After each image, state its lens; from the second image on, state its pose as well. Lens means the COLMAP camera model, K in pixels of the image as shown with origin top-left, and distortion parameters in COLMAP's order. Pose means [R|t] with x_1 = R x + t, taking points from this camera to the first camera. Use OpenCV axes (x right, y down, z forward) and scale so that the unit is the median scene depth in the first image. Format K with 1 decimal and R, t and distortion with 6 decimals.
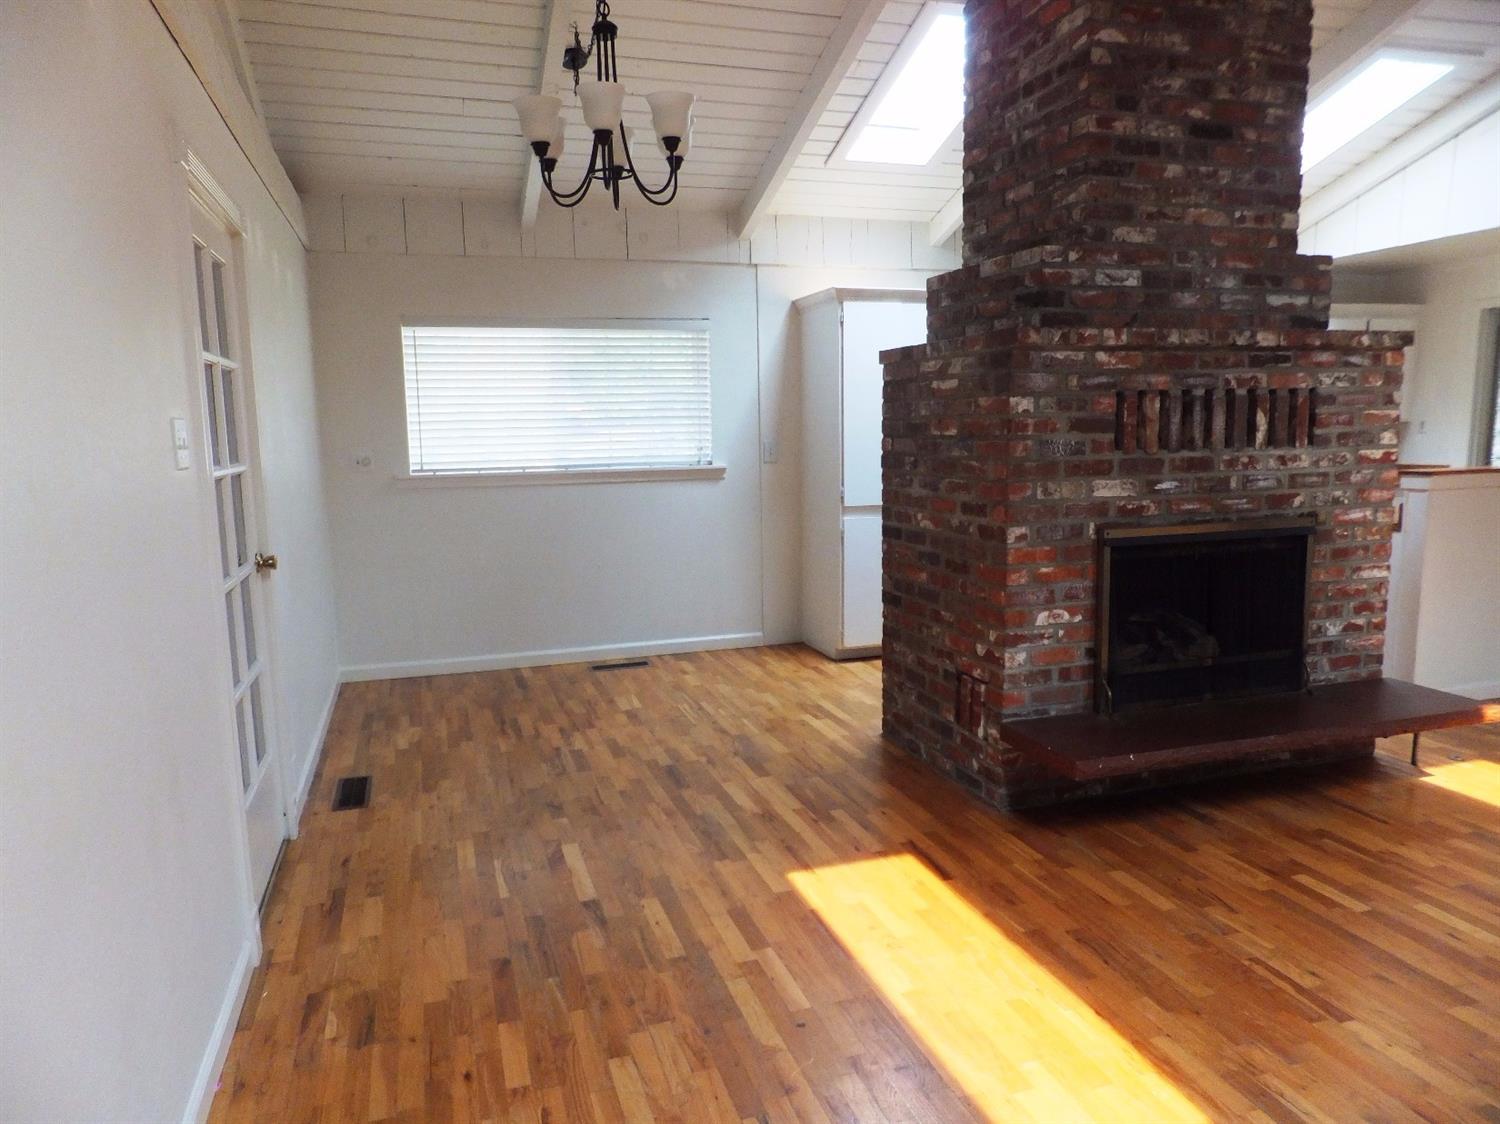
lens RADIAL K [[1016.8, 0, 750.0], [0, 1016.8, 562.0], [0, 0, 1]] dist [-0.004697, 0.037698]
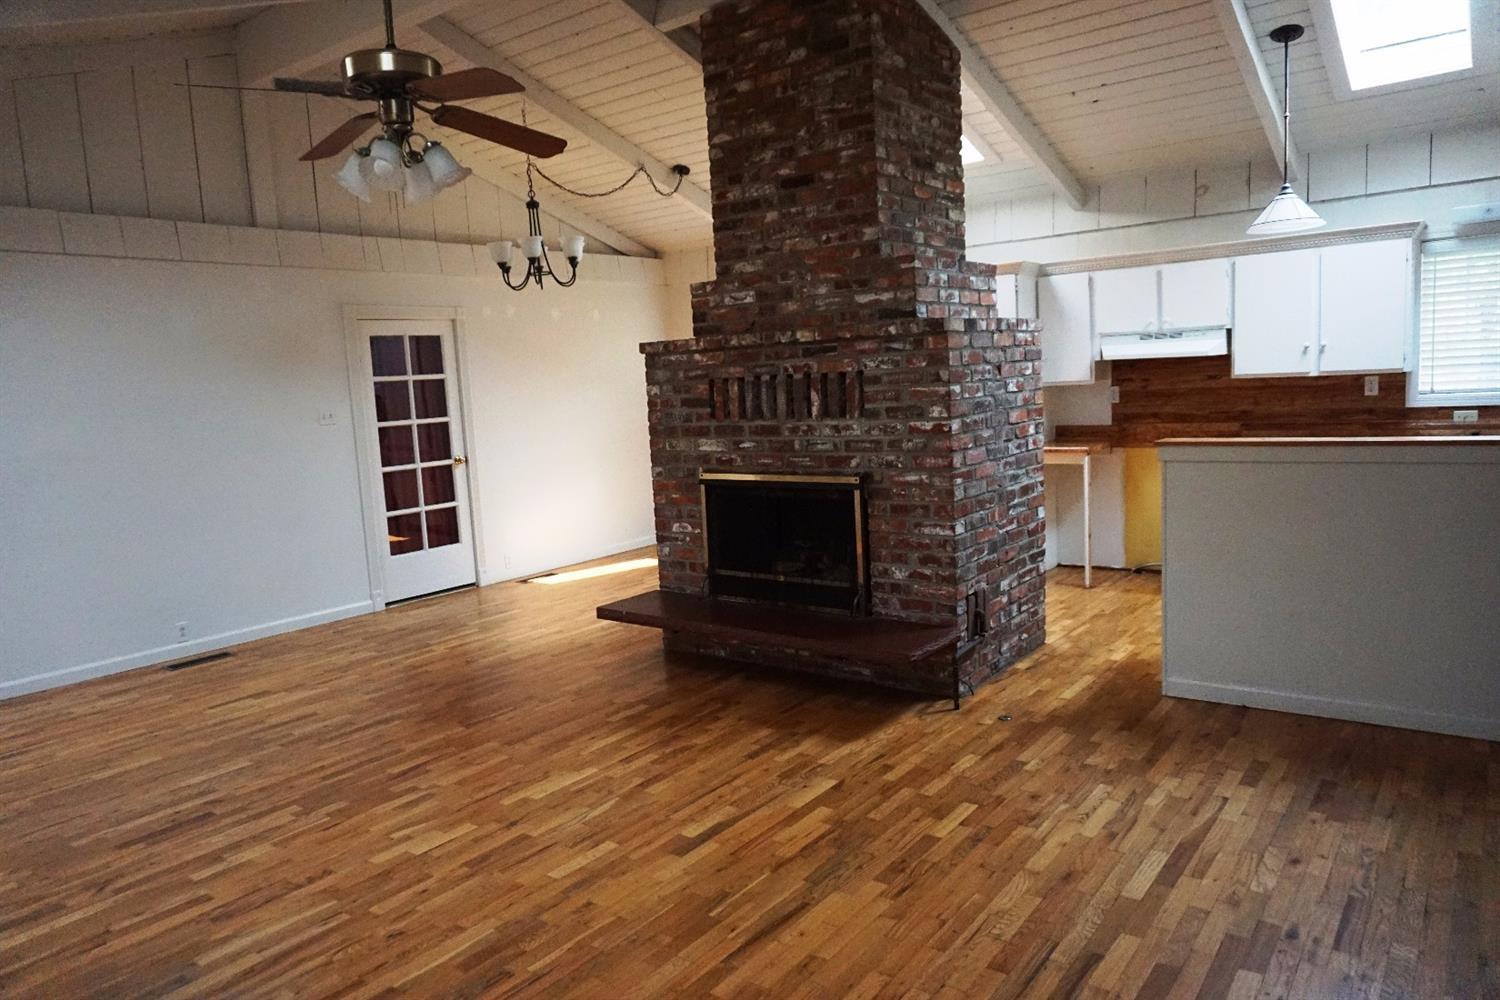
lens RADIAL K [[1002.5, 0, 750.0], [0, 1002.5, 500.0], [0, 0, 1]] dist [-0.036557, 0.006477]
pose [[0.562929, 0.089223, -0.821676, 1.515944], [-0.071052, 0.995700, 0.059441, -0.080130], [0.823446, 0.024921, 0.566847, 0.218392]]
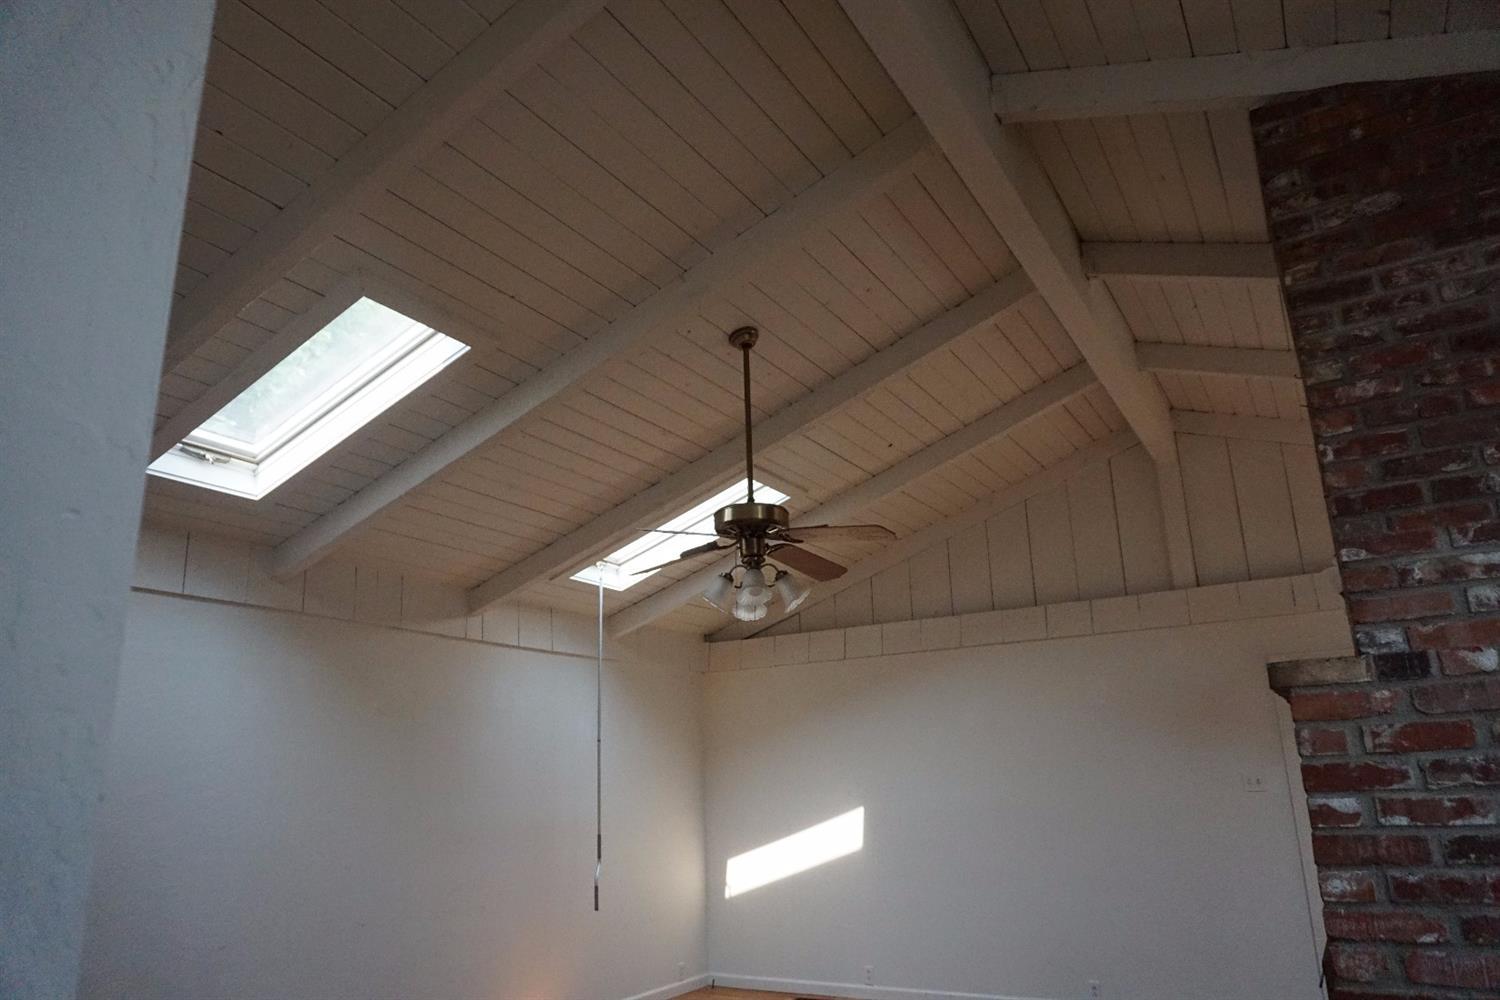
lens RADIAL K [[1002.5, 0, 750.0], [0, 1002.5, 500.0], [0, 0, 1]] dist [-0.036557, 0.006477]
pose [[-0.754745, -0.141258, -0.640629, 1.329987], [-0.051426, 0.986277, -0.156886, -0.209714], [0.653999, -0.085464, -0.751652, 1.197088]]
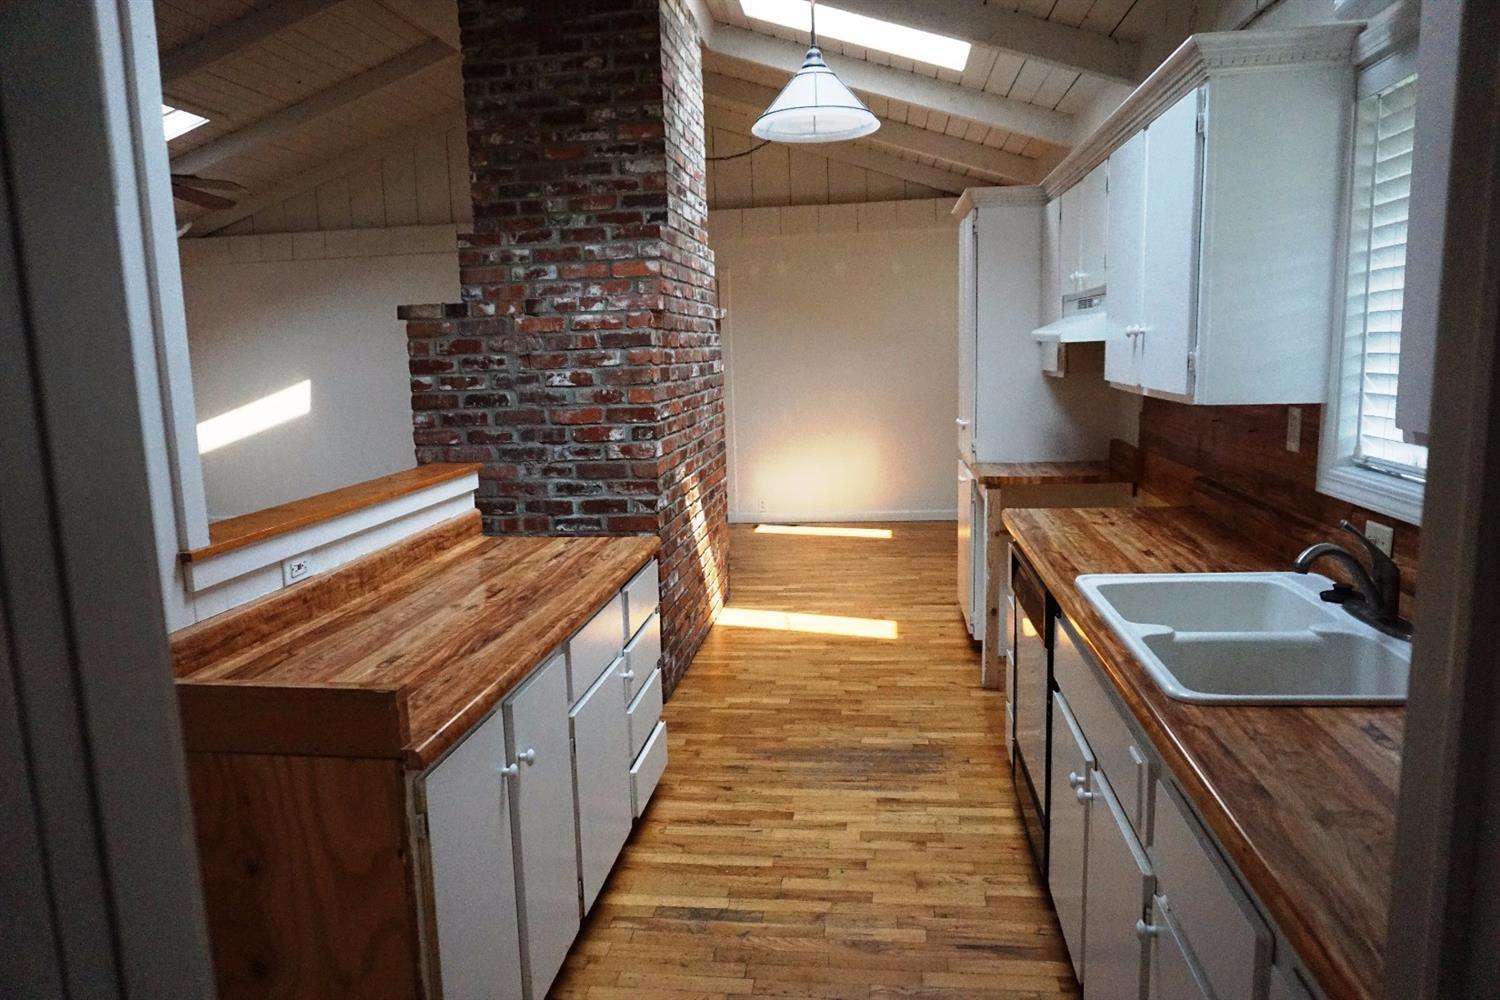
lens RADIAL K [[1002.5, 0, 750.0], [0, 1002.5, 500.0], [0, 0, 1]] dist [-0.036557, 0.006477]
pose [[-0.423741, 0.167048, -0.890246, 1.531553], [-0.088855, 0.970440, 0.224390, -0.288008], [0.901415, 0.174186, -0.396372, 1.716255]]
